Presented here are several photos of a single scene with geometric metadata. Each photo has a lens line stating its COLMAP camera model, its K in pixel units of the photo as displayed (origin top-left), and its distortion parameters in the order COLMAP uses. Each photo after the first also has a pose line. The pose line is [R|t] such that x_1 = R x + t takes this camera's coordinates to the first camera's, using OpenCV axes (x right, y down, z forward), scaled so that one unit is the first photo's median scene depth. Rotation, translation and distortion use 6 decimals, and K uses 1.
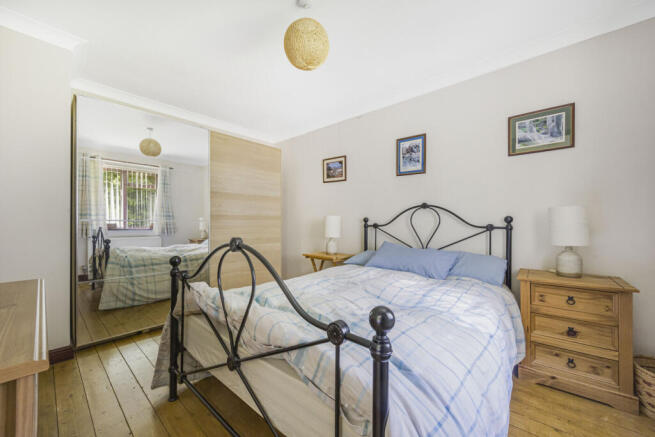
lens RADIAL K [[250.8, 0, 322.8], [0, 250.8, 220.0], [0, 0, 1]] dist [0.002847, -0.000685]
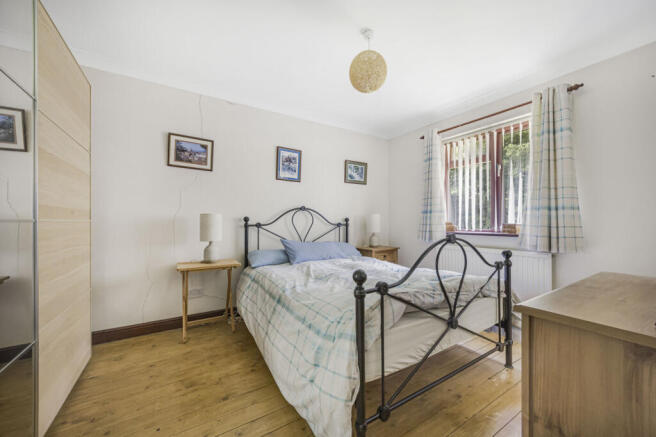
lens RADIAL K [[251.1, 0, 324.0], [0, 251.1, 220.9], [0, 0, 1]] dist [0.002847, -0.000685]
pose [[0.294091, 0.001489, 0.955776, -0.747781], [-0.007136, 0.999974, 0.000637, 0.004078], [-0.955751, -0.007007, 0.294094, 0.514689]]
